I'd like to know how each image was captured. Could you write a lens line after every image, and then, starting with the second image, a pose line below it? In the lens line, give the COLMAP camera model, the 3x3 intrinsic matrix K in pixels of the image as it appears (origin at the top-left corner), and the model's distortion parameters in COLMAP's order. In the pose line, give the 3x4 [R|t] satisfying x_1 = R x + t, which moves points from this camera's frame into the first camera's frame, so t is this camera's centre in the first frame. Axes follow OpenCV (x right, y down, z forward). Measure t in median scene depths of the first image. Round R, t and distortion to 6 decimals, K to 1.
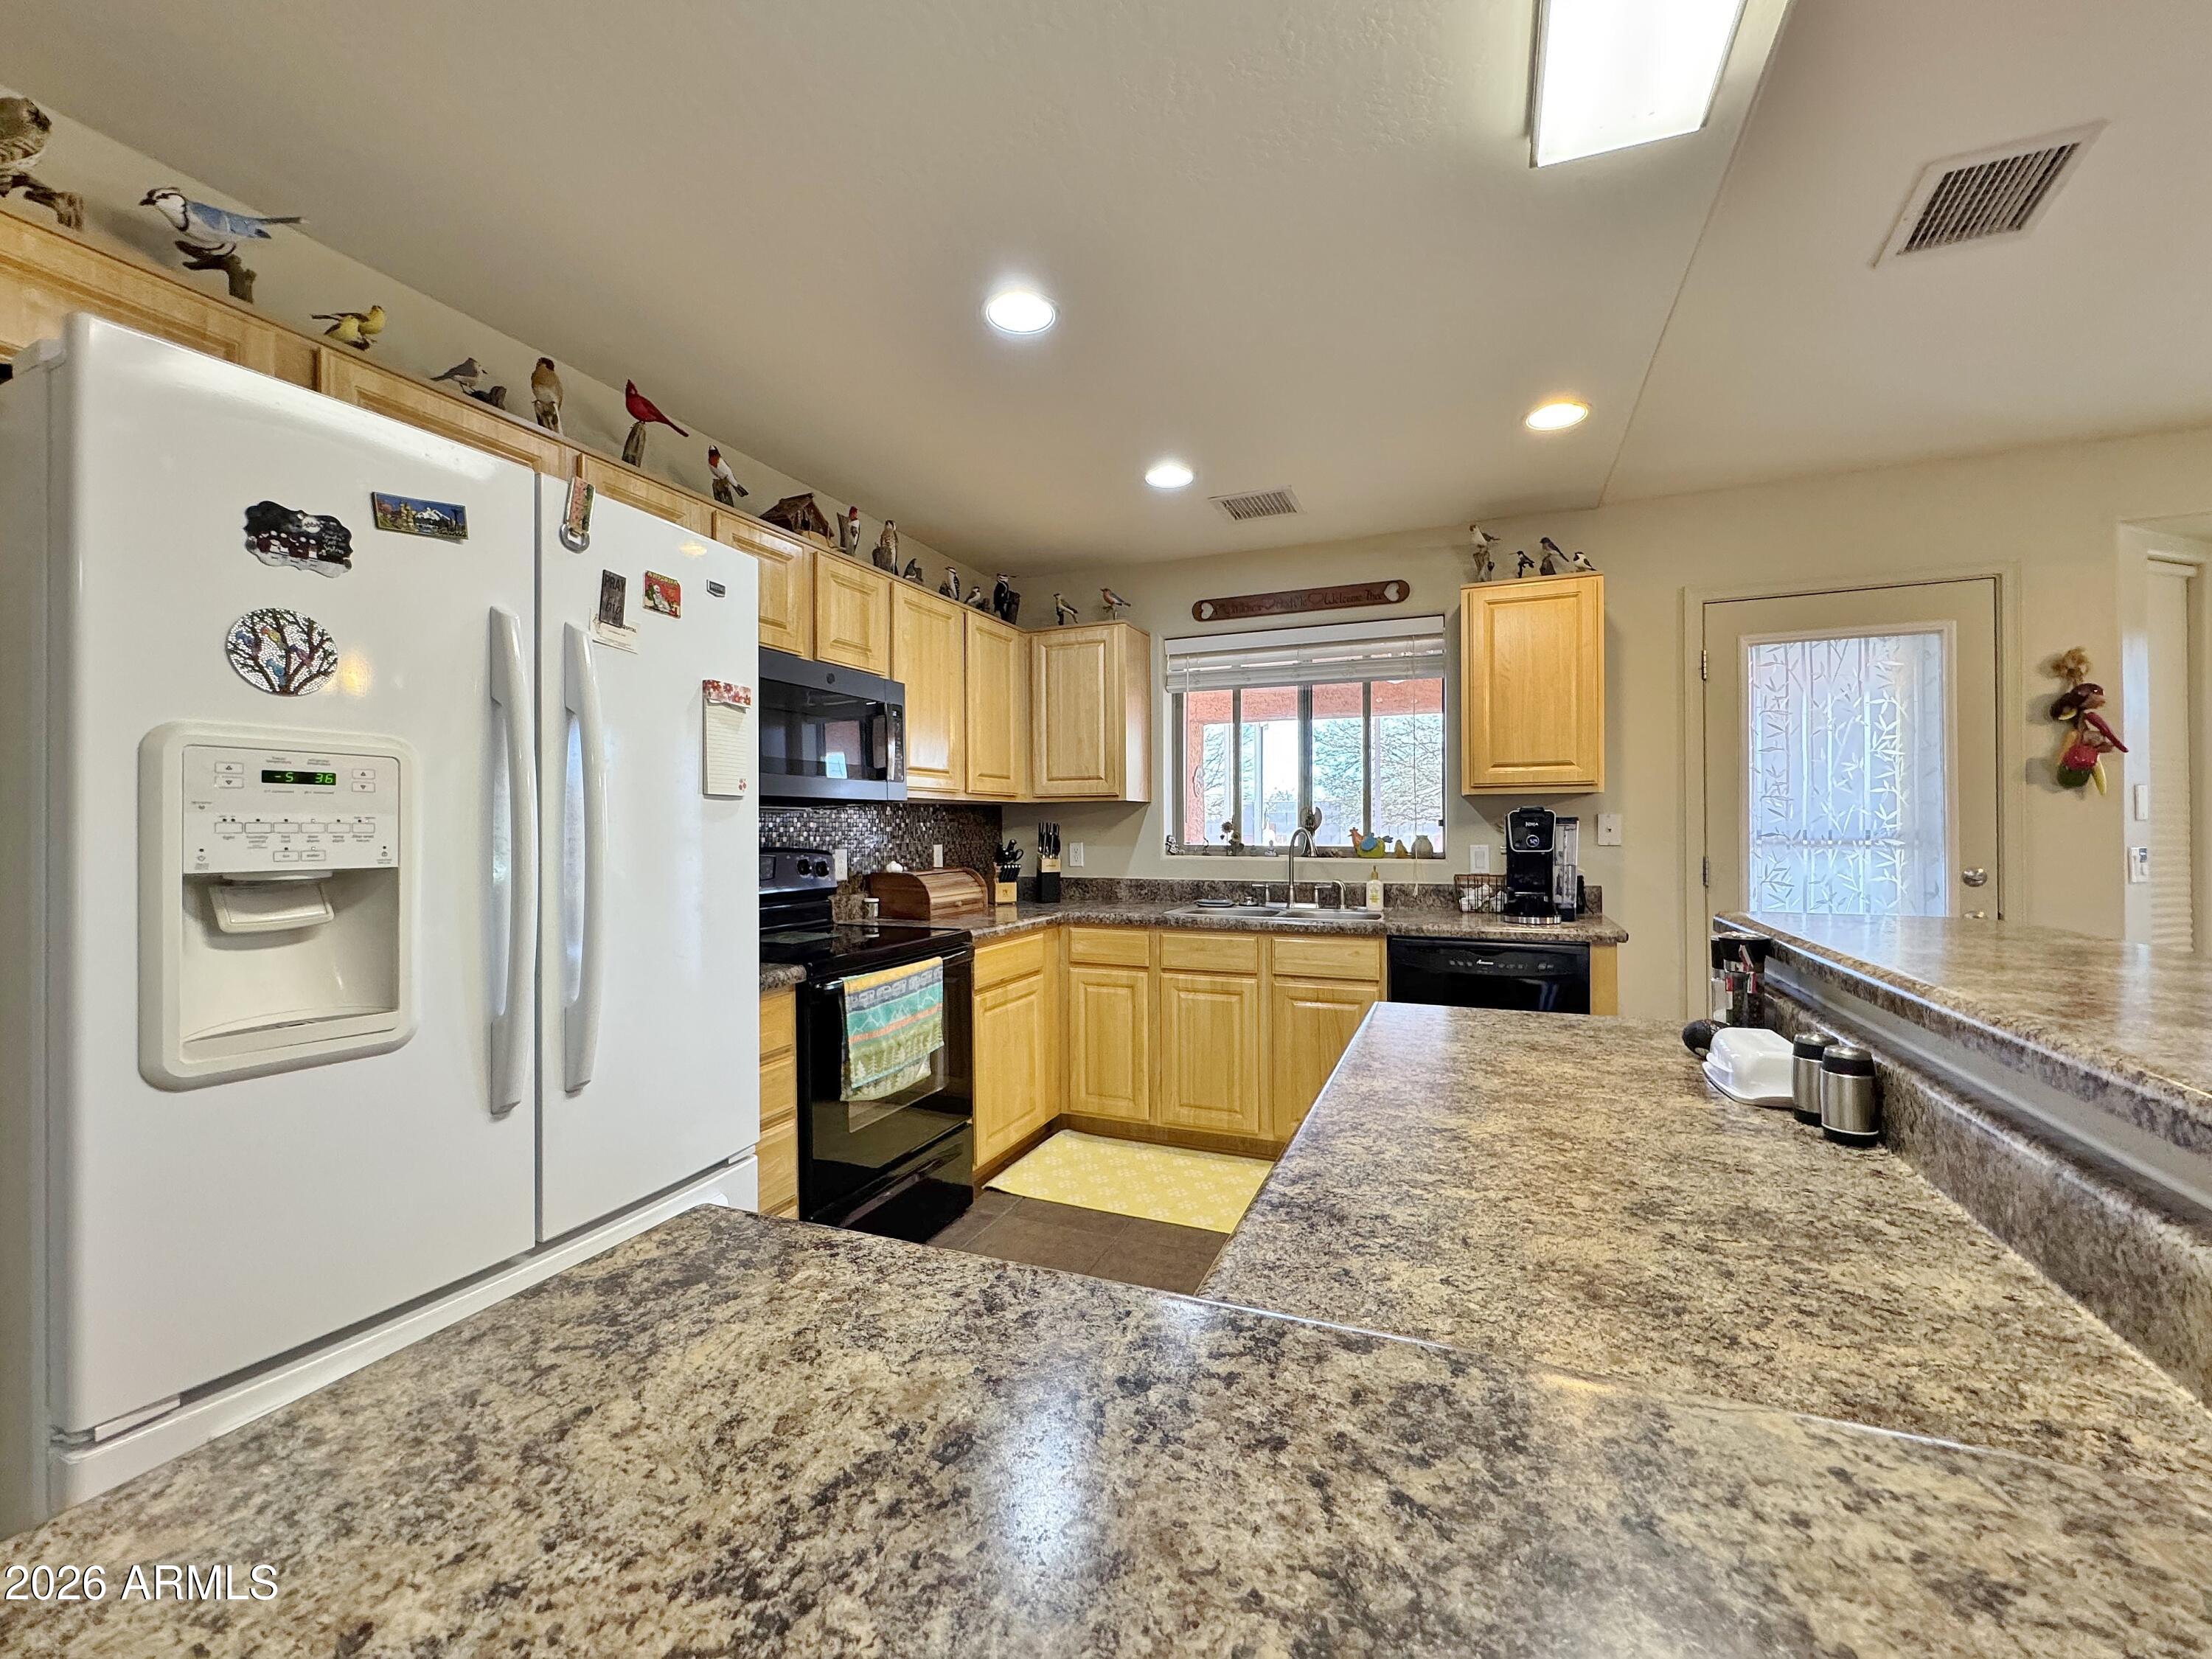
lens RADIAL K [[891.5, 0, 1094.9], [0, 891.5, 825.2], [0, 0, 1]] dist [-0.003367, 0.000057]
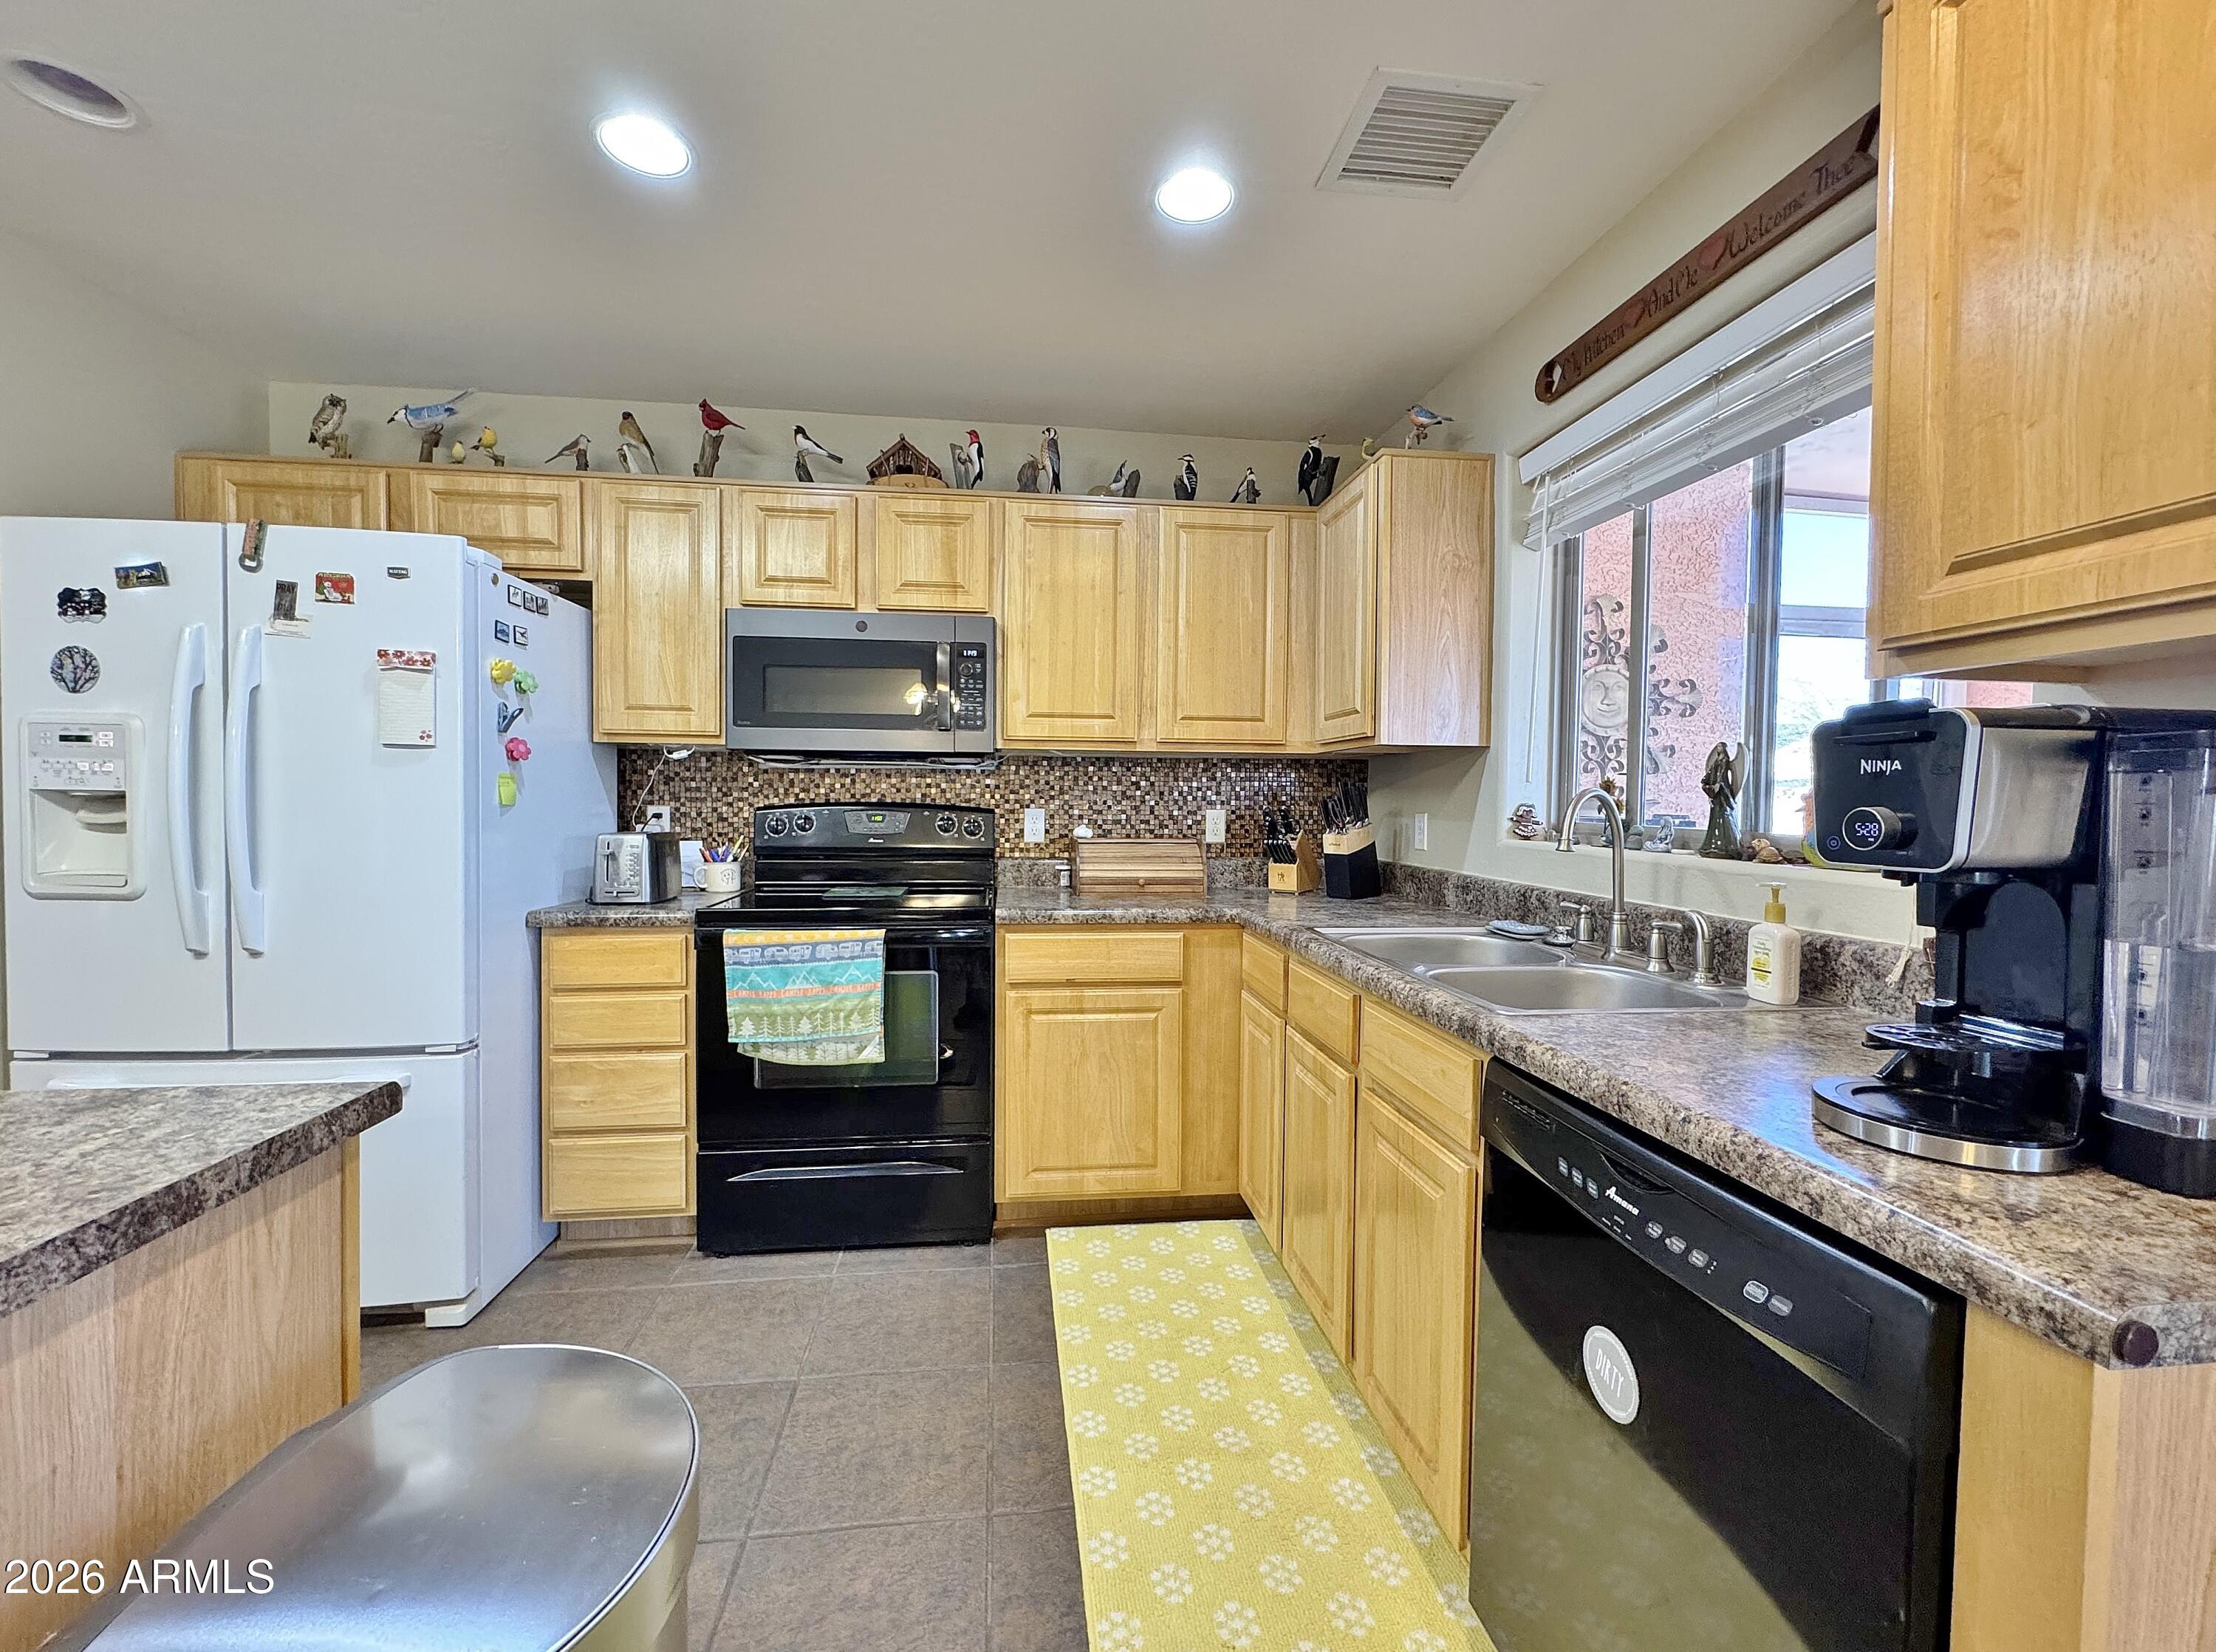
lens RADIAL K [[893.0, 0, 1103.7], [0, 893.0, 822.3], [0, 0, 1]] dist [-0.003367, 0.000057]
pose [[0.503632, 0.035193, -0.863201, 0.611136], [-0.012925, 0.999365, 0.033203, 0.010654], [0.863822, -0.005565, 0.503767, 0.672661]]
